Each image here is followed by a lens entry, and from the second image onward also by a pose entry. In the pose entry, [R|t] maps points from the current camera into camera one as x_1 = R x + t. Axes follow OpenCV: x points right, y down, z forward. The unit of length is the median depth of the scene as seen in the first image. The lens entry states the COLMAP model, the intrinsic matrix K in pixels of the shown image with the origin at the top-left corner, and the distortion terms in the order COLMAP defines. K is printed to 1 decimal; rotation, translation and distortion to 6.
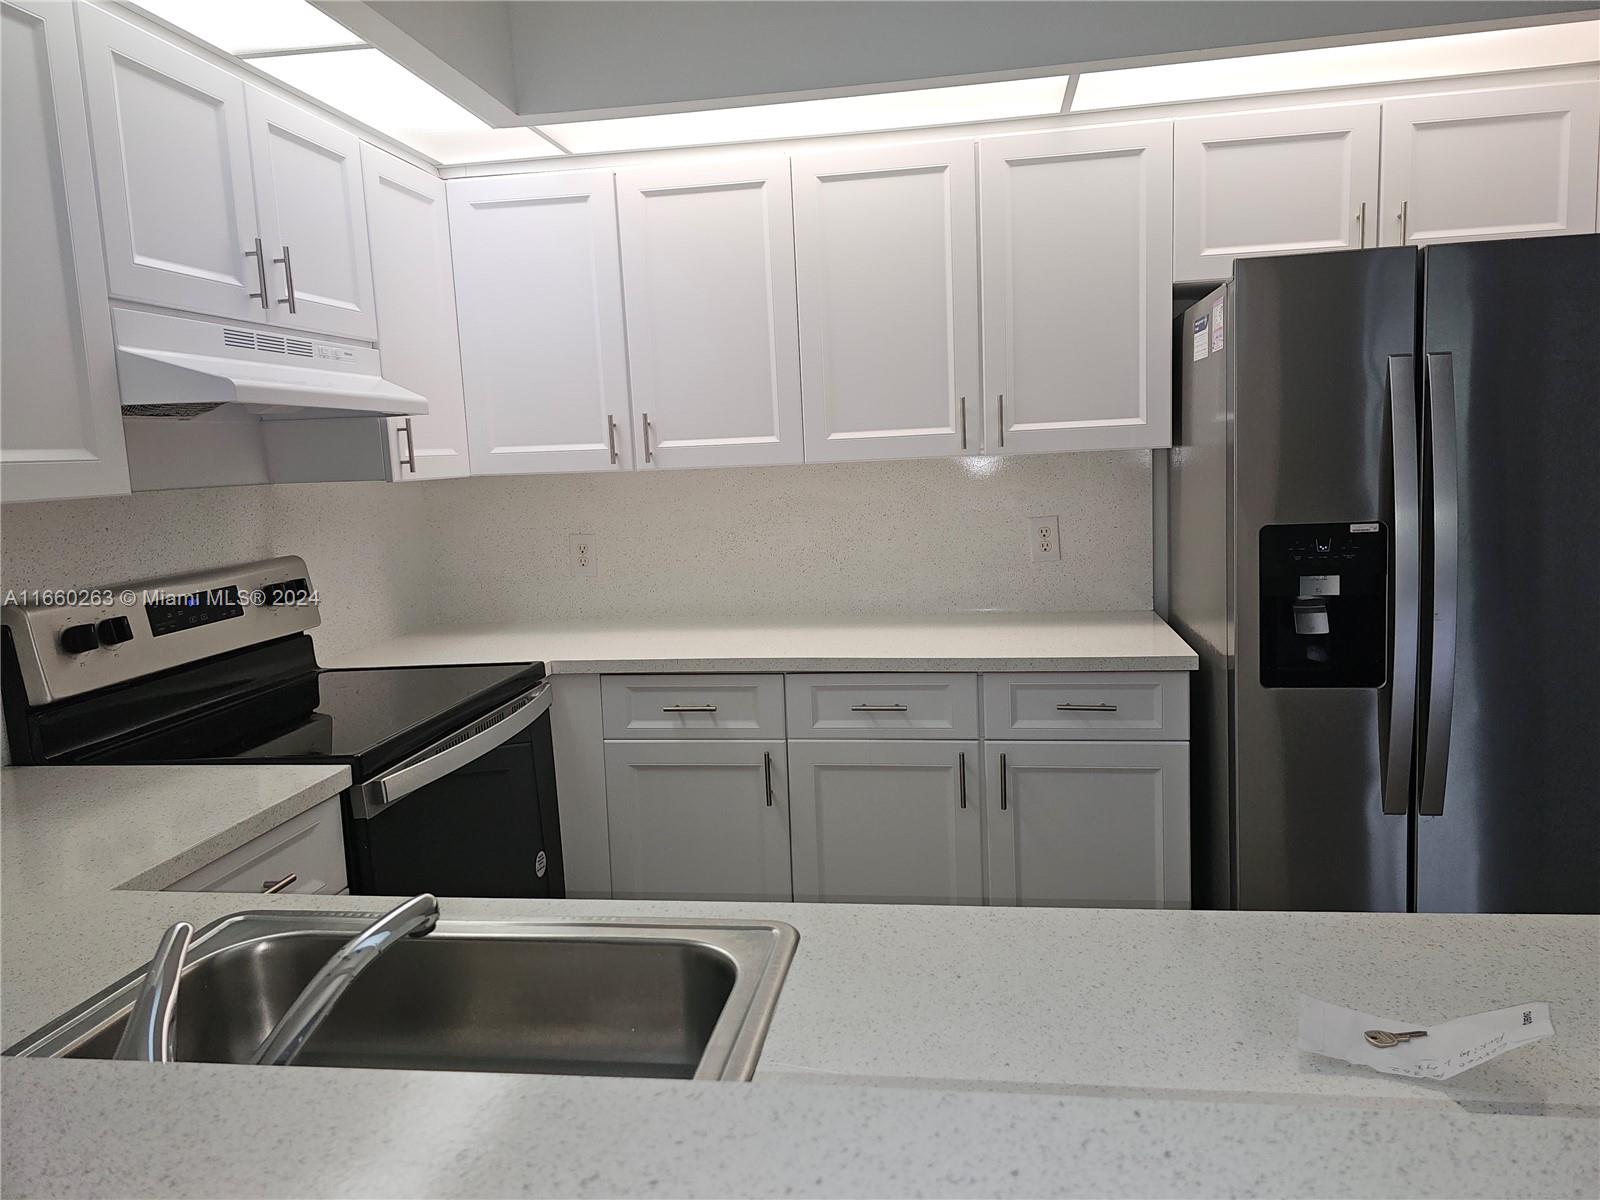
lens RADIAL K [[1064.8, 0, 819.7], [0, 1064.8, 569.1], [0, 0, 1]] dist [0.028917, -0.001216]
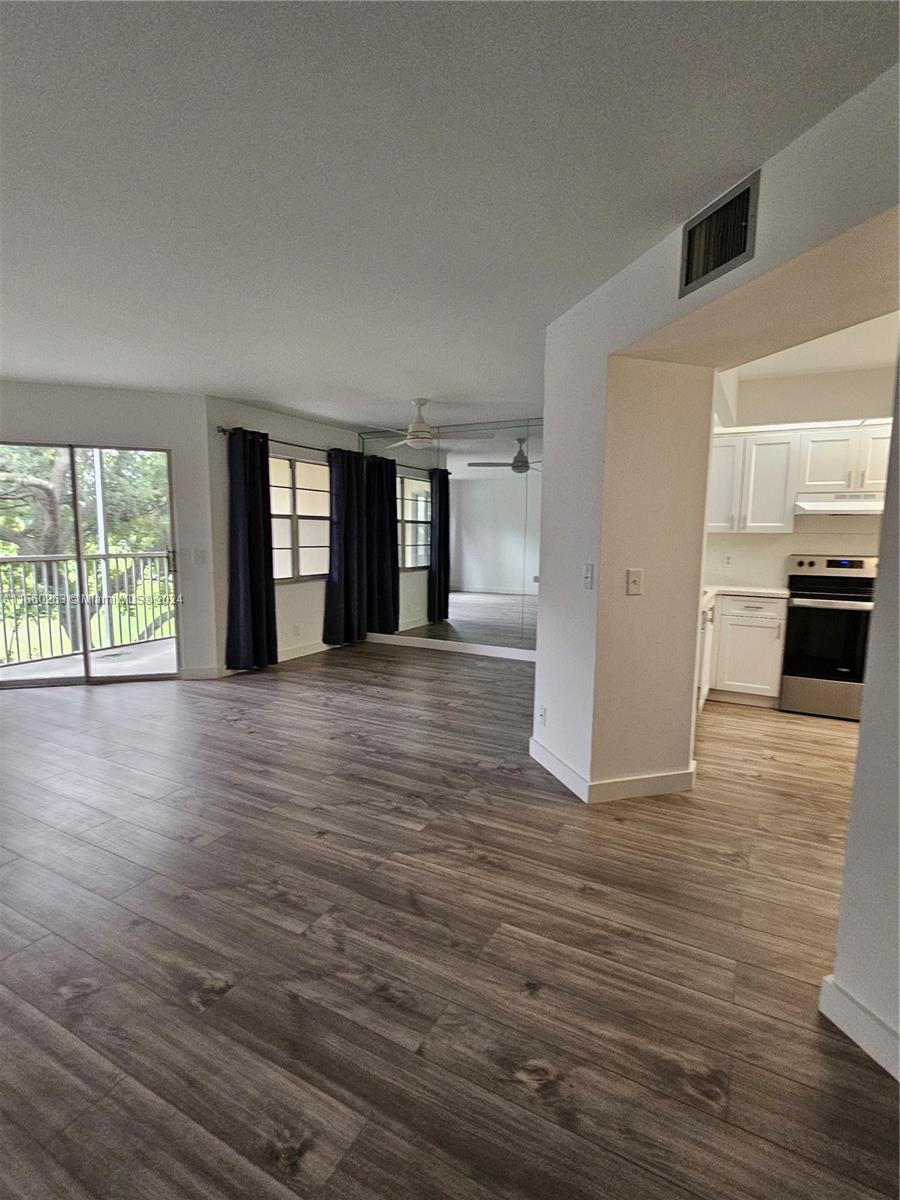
lens RADIAL K [[582.6, 0, 453.8], [0, 582.6, 605.3], [0, 0, 1]] dist [0.002519, -0.000096]
pose [[-0.343263, 0.157935, -0.925865, 1.671031], [-0.097006, 0.974528, 0.202201, -0.094825], [0.934216, 0.159223, -0.319199, 0.325490]]
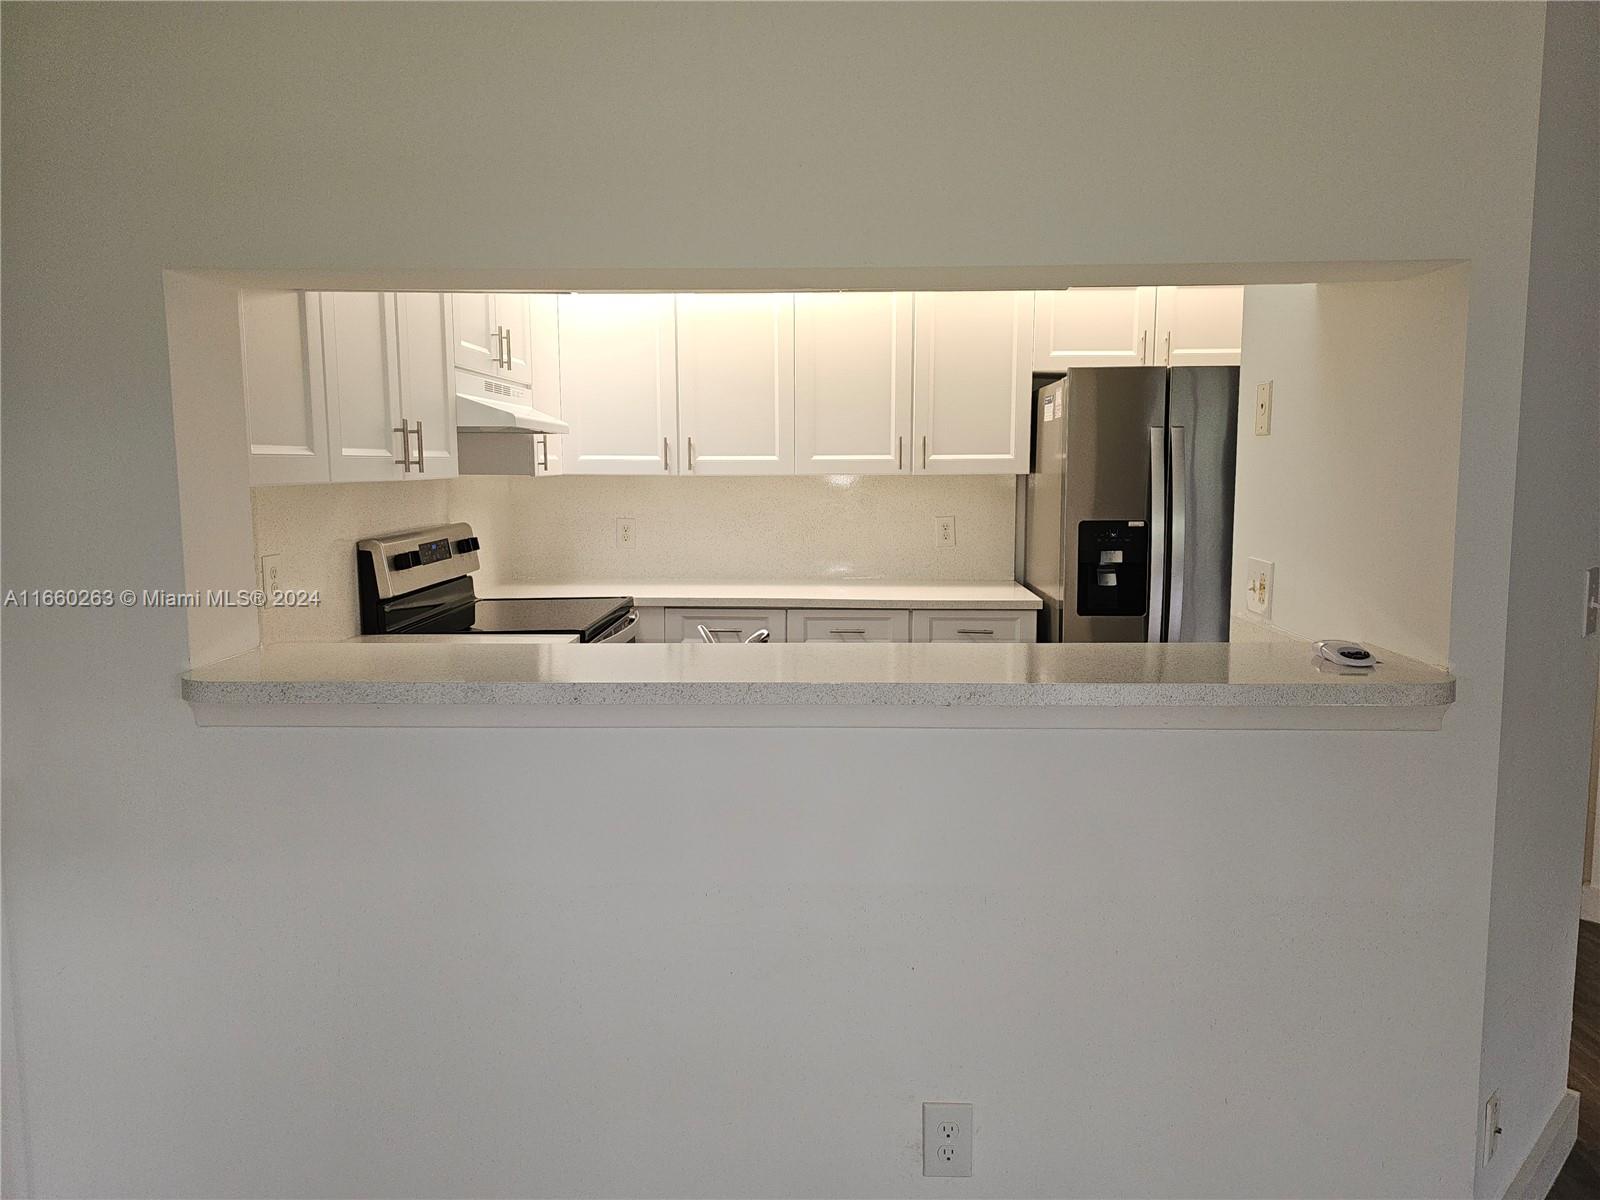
lens RADIAL K [[1071.5, 0, 801.1], [0, 1071.5, 576.6], [0, 0, 1]] dist [0.075454, -0.082265]
pose [[0.992344, 0.027793, 0.120338, -0.205444], [-0.026789, 0.999592, -0.009951, 0.066948], [-0.120565, 0.006651, 0.992683, -0.573045]]
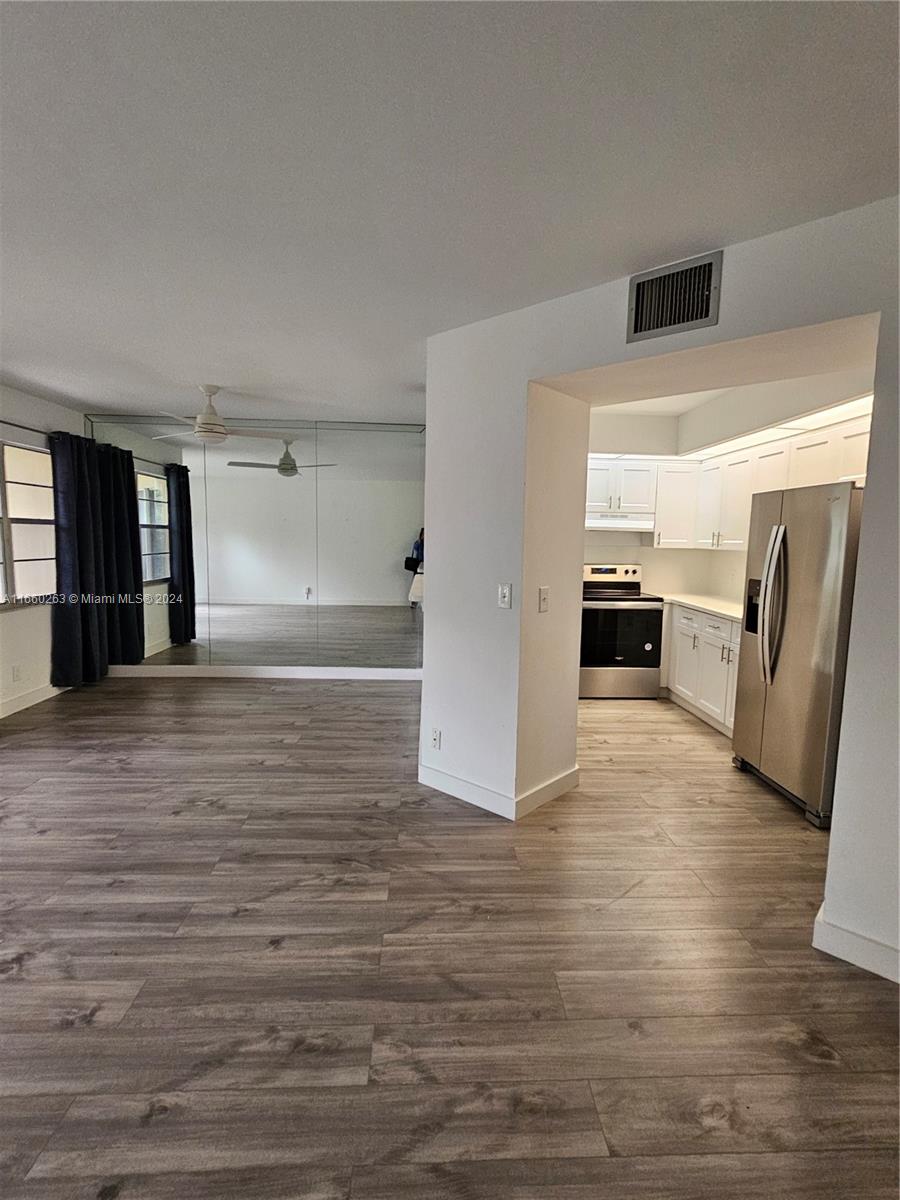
lens RADIAL K [[582.6, 0, 453.8], [0, 582.6, 605.3], [0, 0, 1]] dist [0.002519, -0.000096]
pose [[0.185112, 0.162009, -0.969271, 1.612567], [-0.133018, 0.981371, 0.138627, -0.073020], [0.973673, 0.103269, 0.203214, -0.139378]]
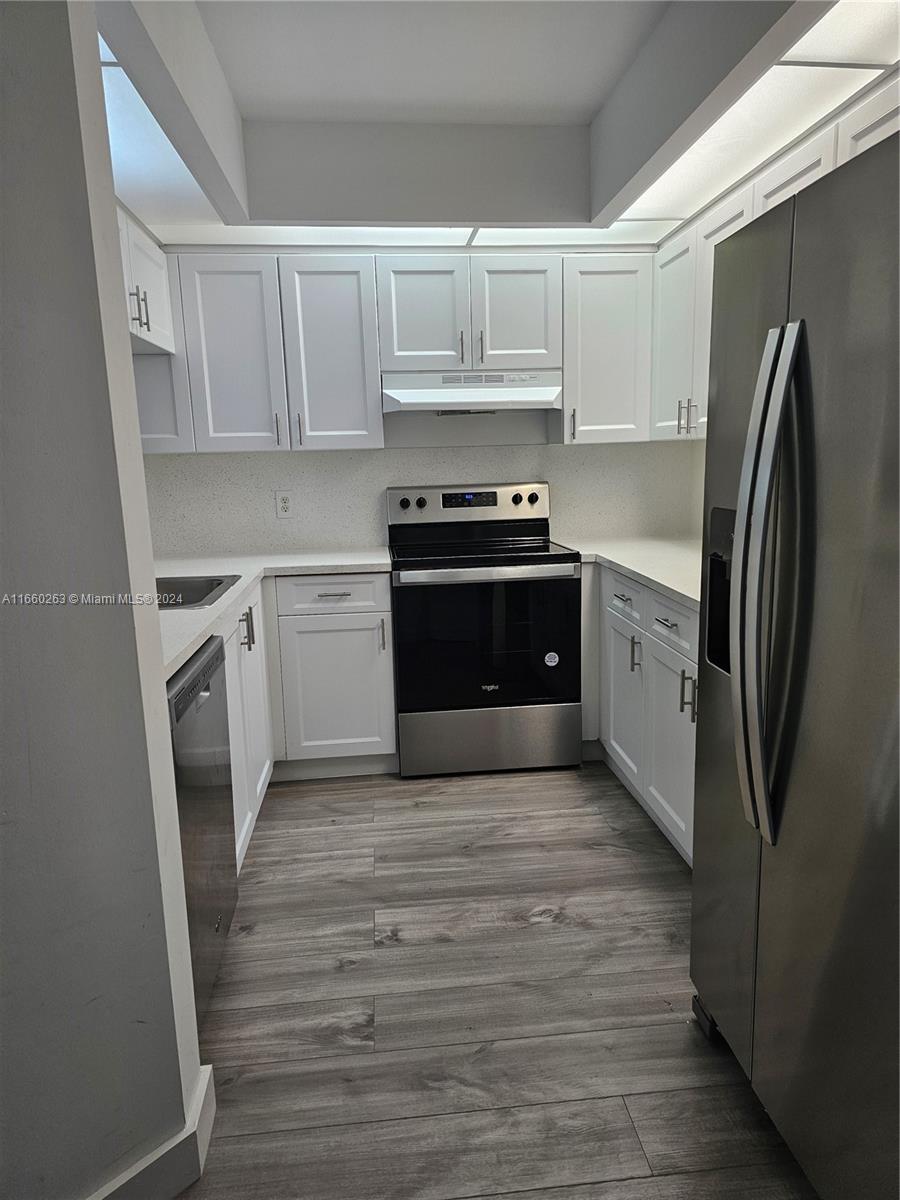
lens RADIAL K [[803.6, 0, 459.3], [0, 803.6, 604.7], [0, 0, 1]] dist [0.075454, -0.082265]
pose [[0.245844, 0.211782, -0.945891, 0.950876], [-0.089436, 0.976633, 0.195420, -0.067880], [0.965175, 0.036554, 0.259040, 0.477361]]
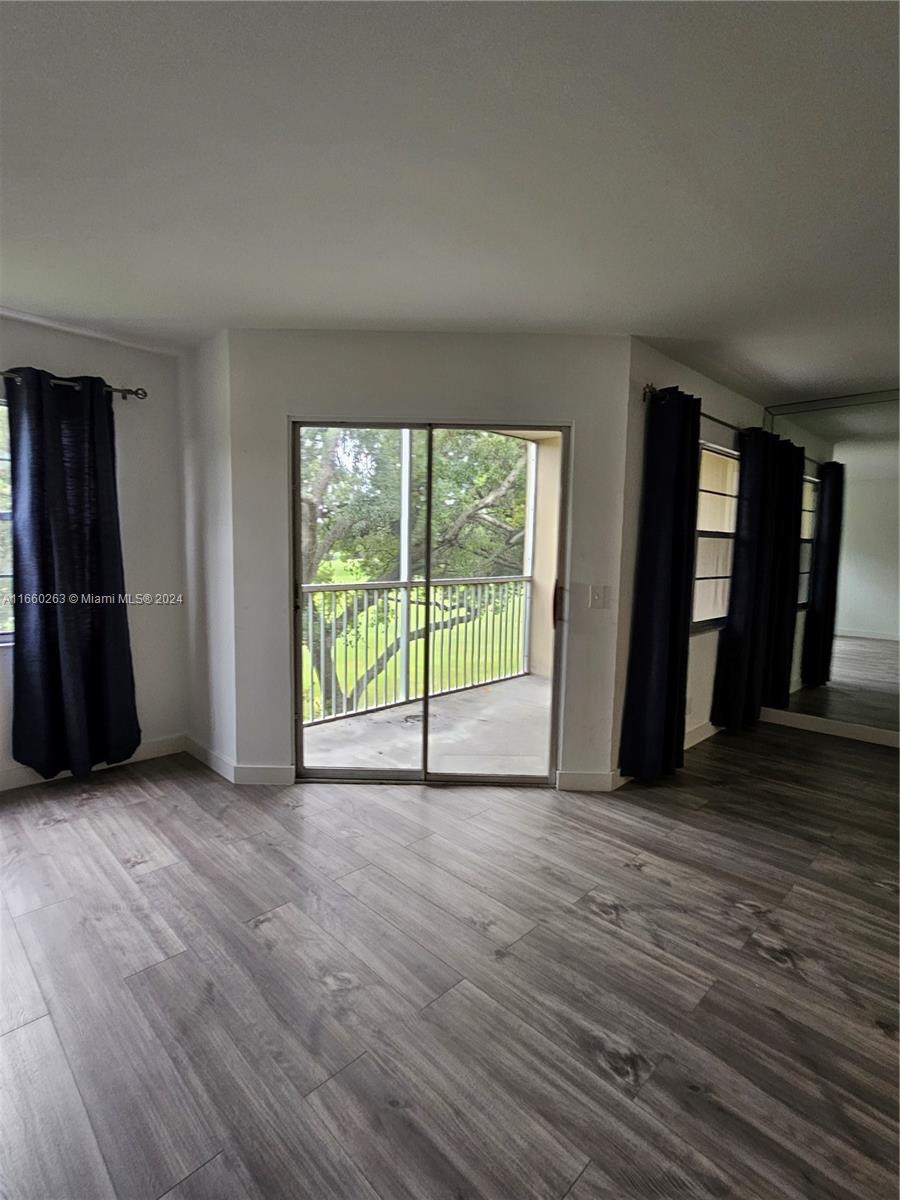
lens RADIAL K [[582.6, 0, 453.8], [0, 582.6, 605.3], [0, 0, 1]] dist [0.002519, -0.000096]
pose [[-0.600060, 0.114855, -0.791667, 1.246032], [-0.076904, 0.976773, 0.200001, 0.030199], [0.796250, 0.180895, -0.577289, -0.728661]]
